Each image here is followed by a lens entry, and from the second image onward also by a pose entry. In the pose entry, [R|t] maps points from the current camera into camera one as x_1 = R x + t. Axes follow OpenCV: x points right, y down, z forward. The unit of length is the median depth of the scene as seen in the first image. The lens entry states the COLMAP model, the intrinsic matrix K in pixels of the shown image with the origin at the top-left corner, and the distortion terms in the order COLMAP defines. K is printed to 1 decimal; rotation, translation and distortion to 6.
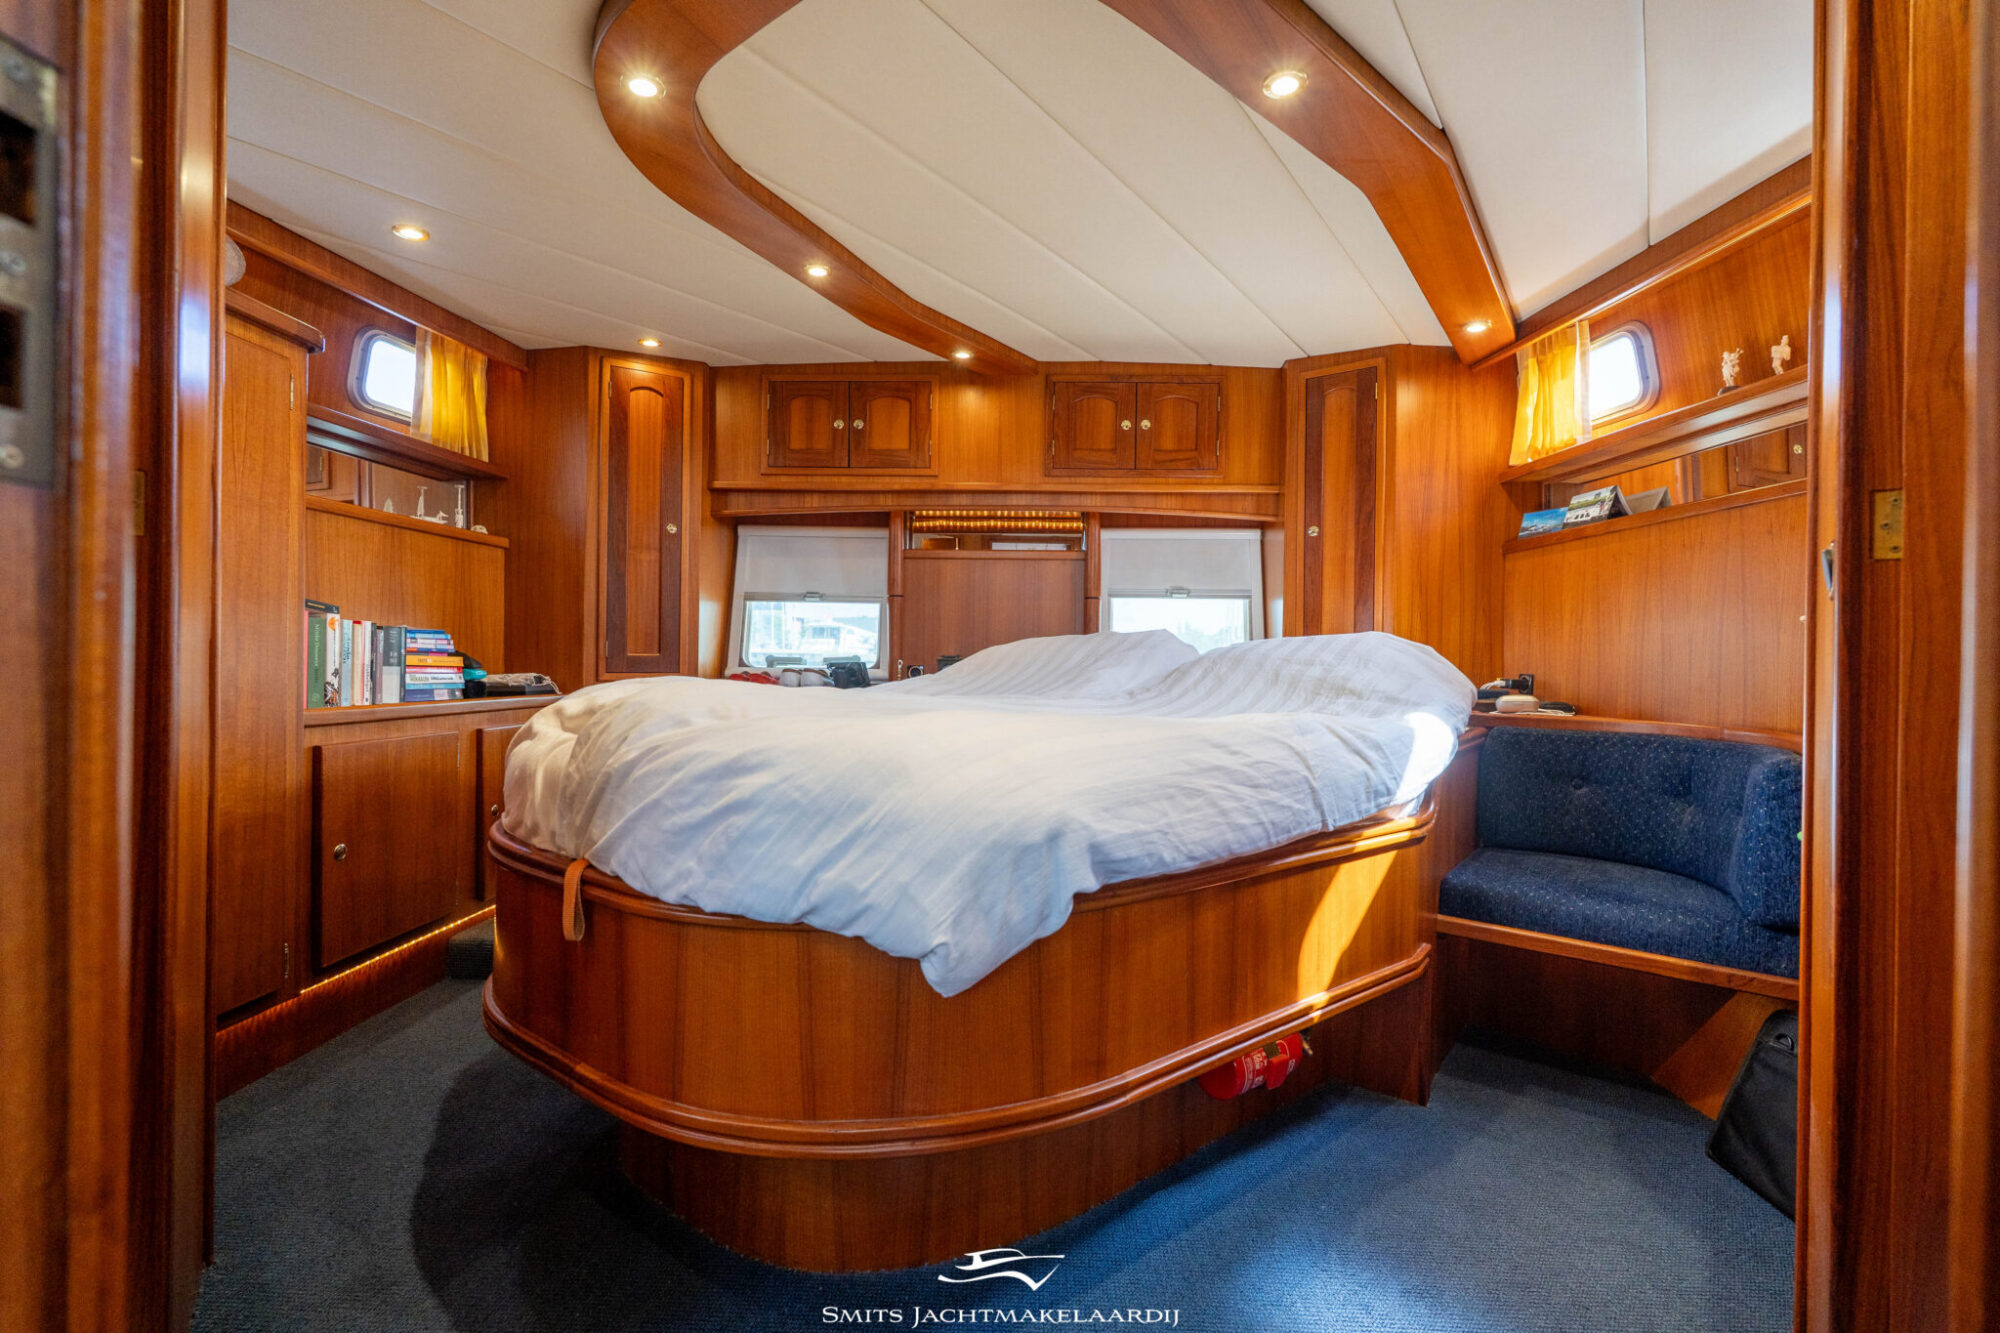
lens RADIAL K [[878.8, 0, 995.3], [0, 878.8, 663.5], [0, 0, 1]] dist [-0.002901, 0.000579]
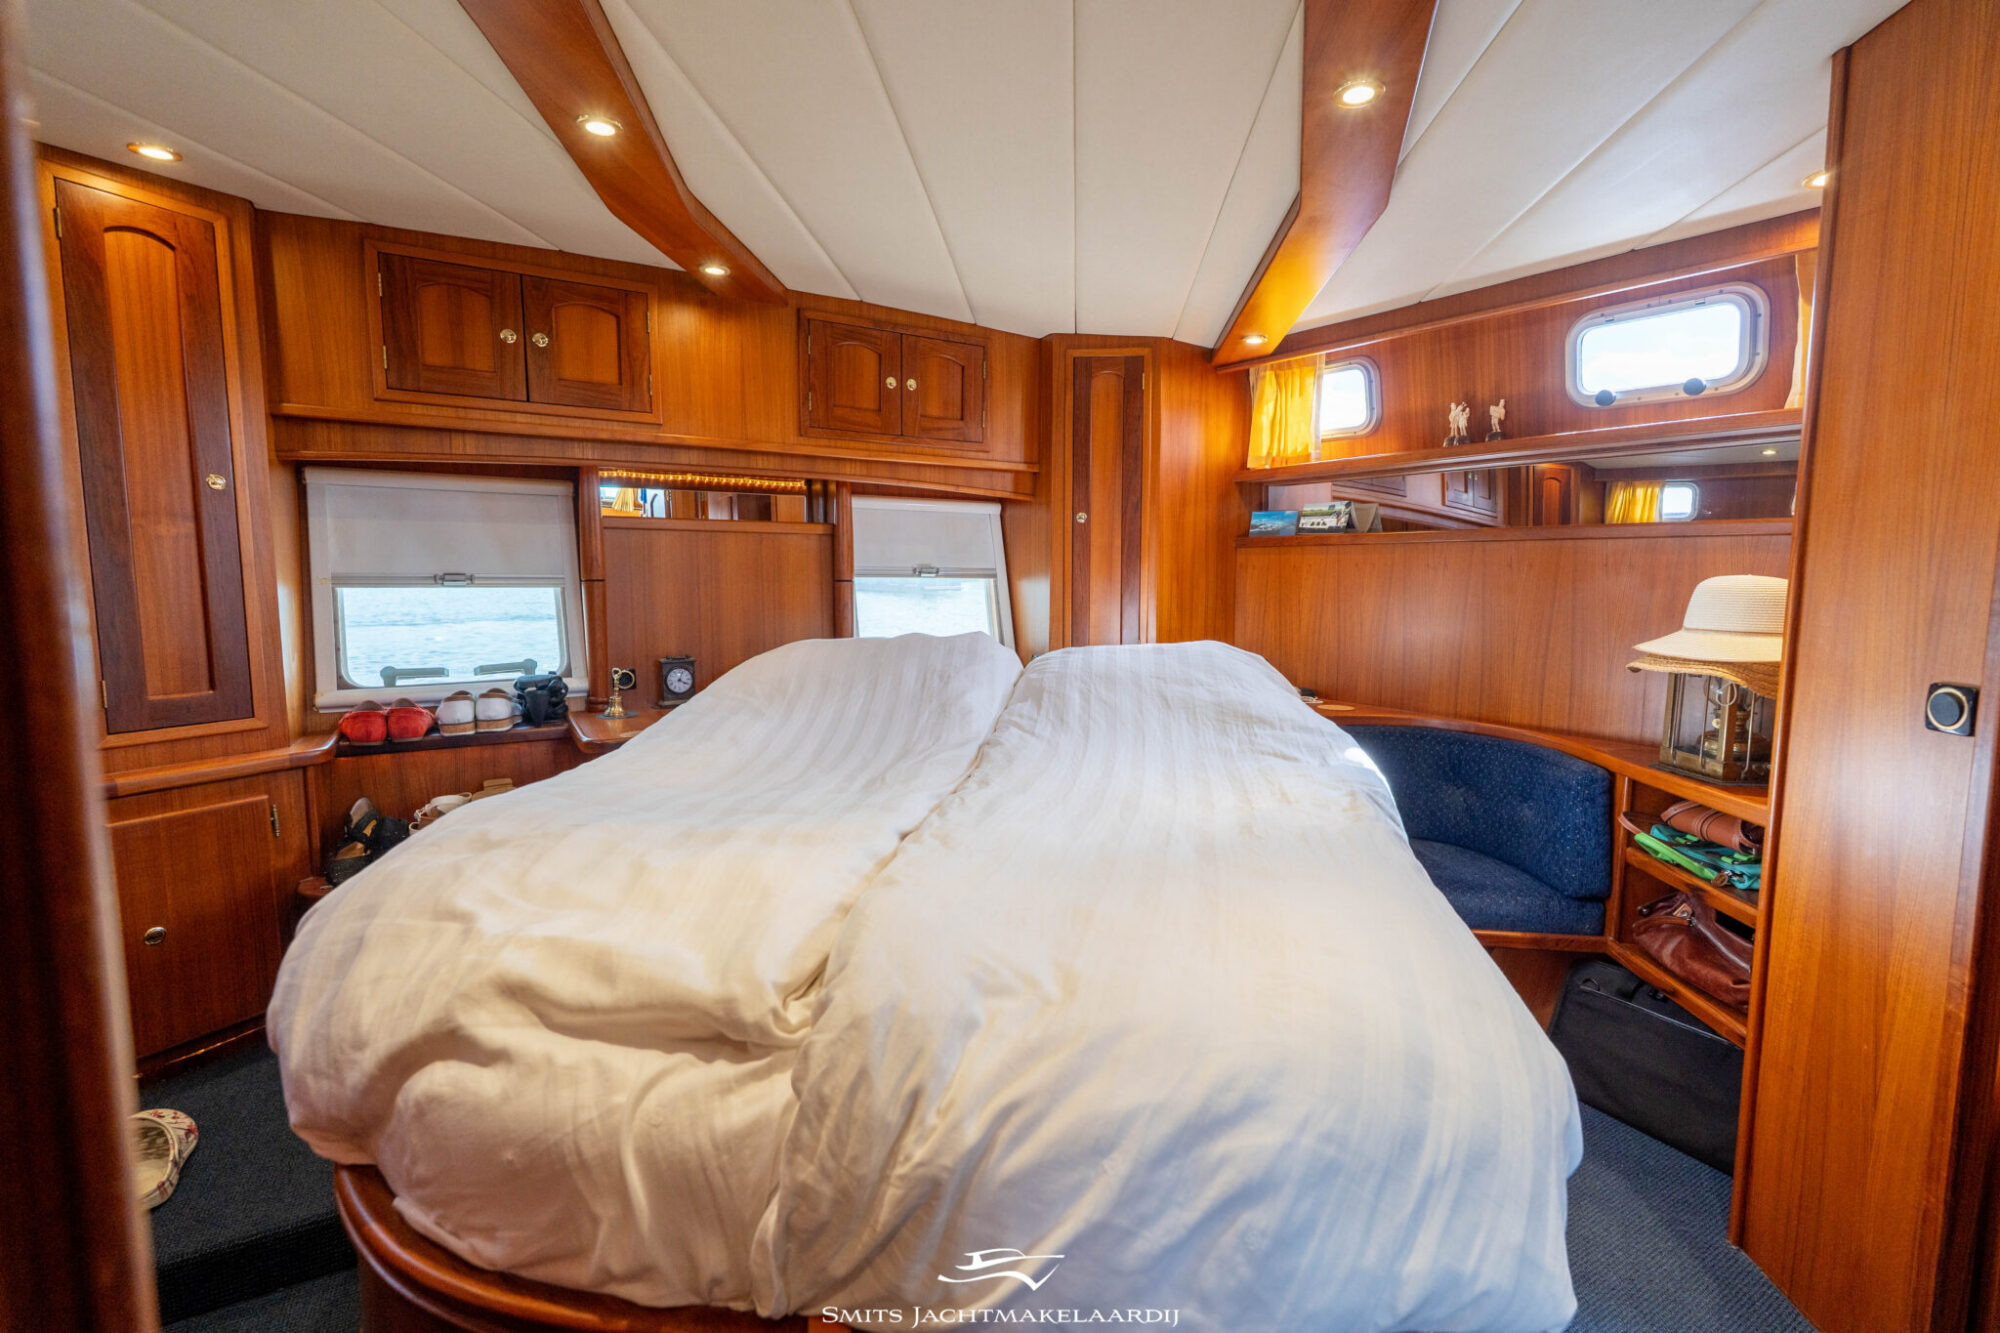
lens RADIAL K [[878.8, 0, 1001.2], [0, 878.8, 665.5], [0, 0, 1]] dist [-0.002901, 0.000579]
pose [[0.844622, -0.063895, 0.531537, -0.282481], [0.007036, 0.994091, 0.108317, -0.105077], [-0.535318, -0.087747, 0.840081, 0.229850]]
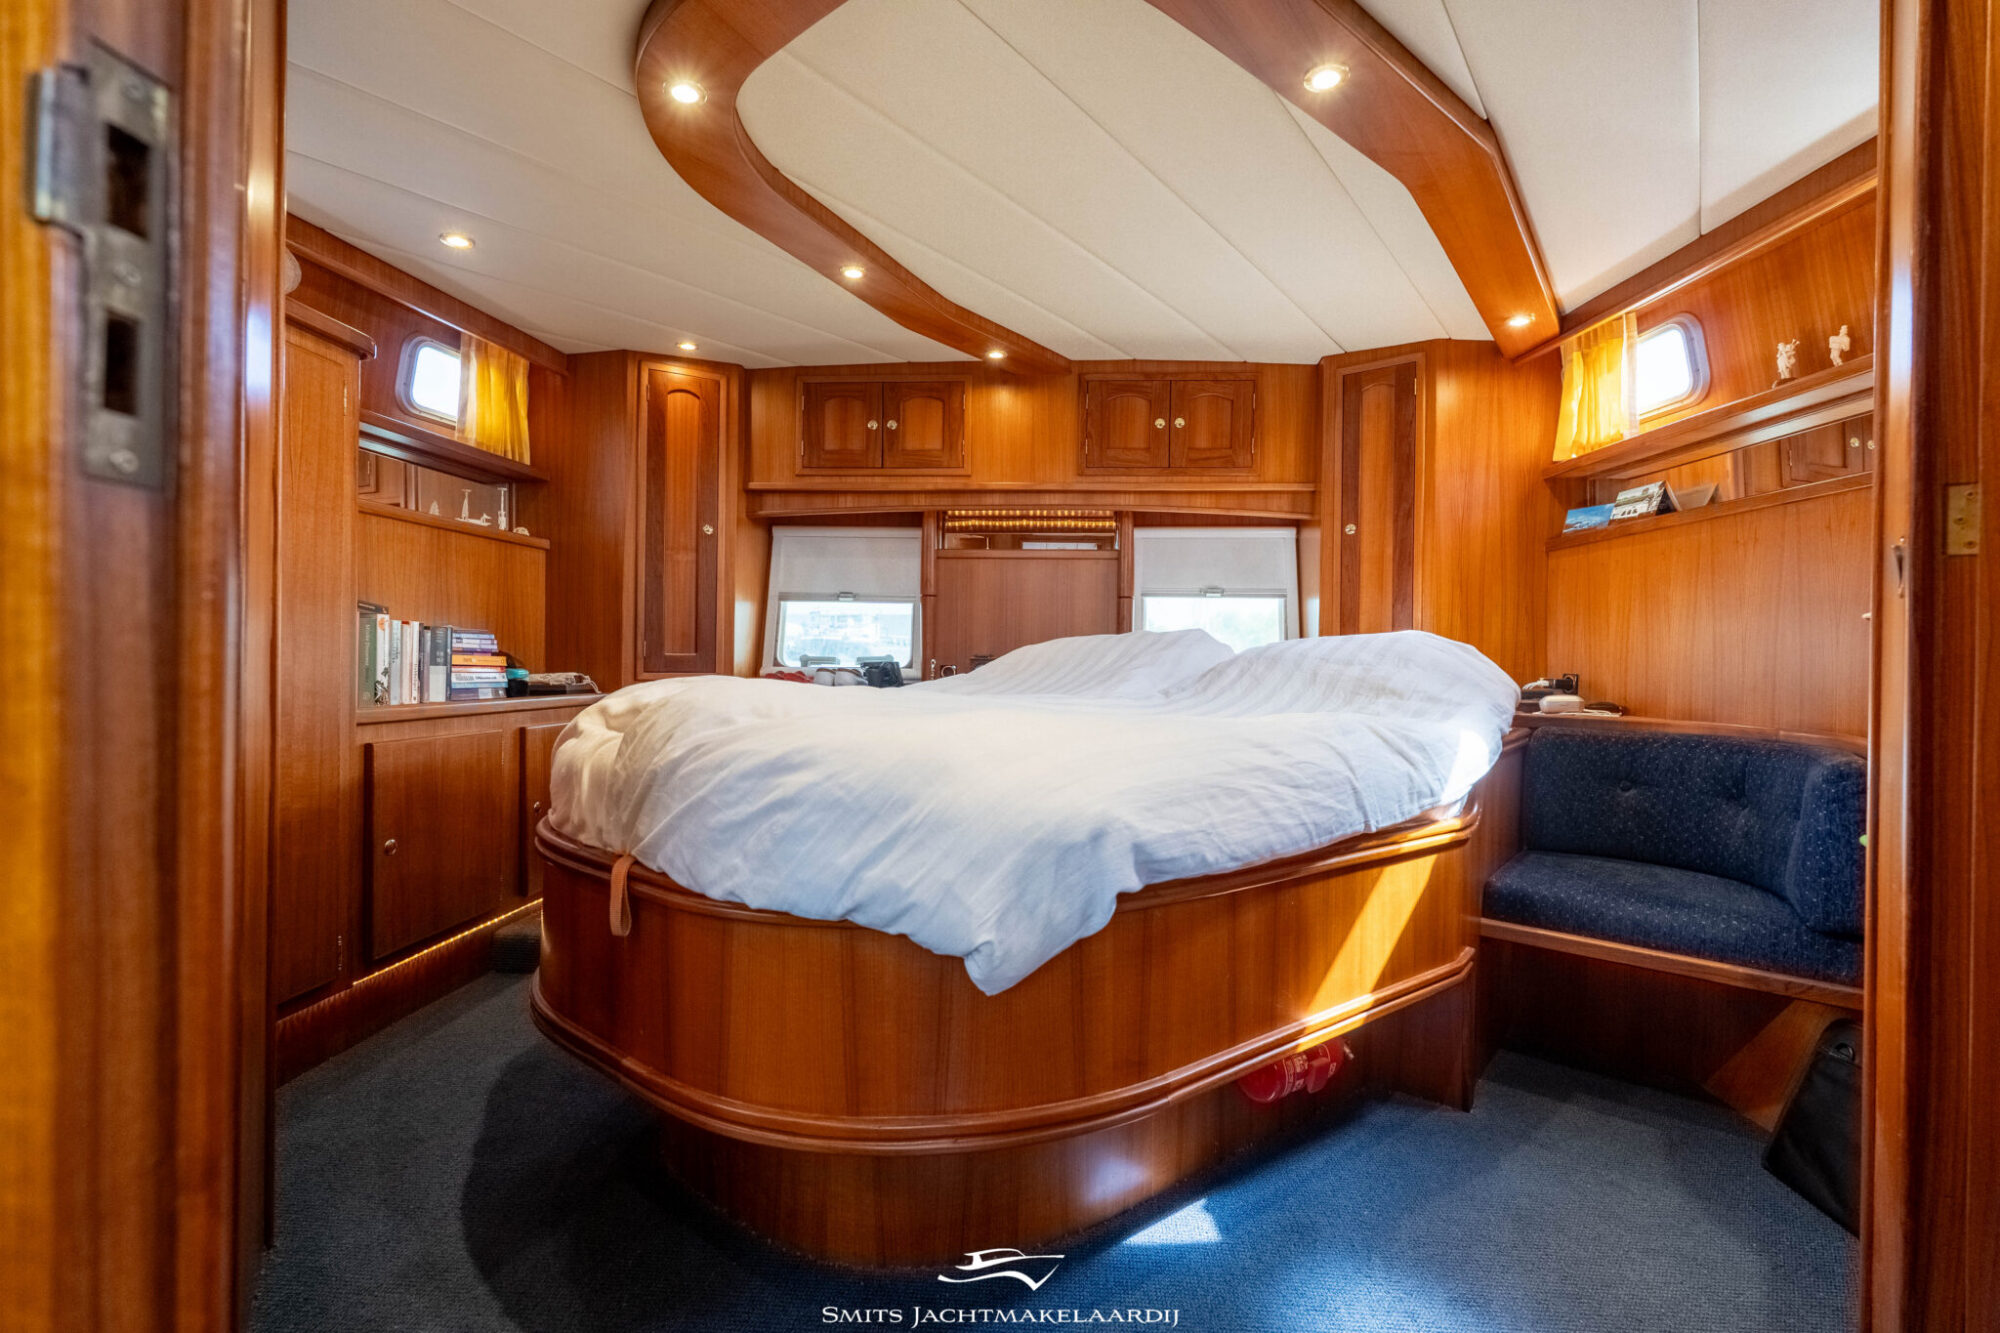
lens RADIAL K [[878.8, 0, 996.7], [0, 878.8, 663.4], [0, 0, 1]] dist [-0.002901, 0.000579]
pose [[0.999516, -0.000063, -0.031099, -0.005838], [0.000067, 1.000000, 0.000134, 0.000271], [0.031099, -0.000136, 0.999516, -0.000553]]
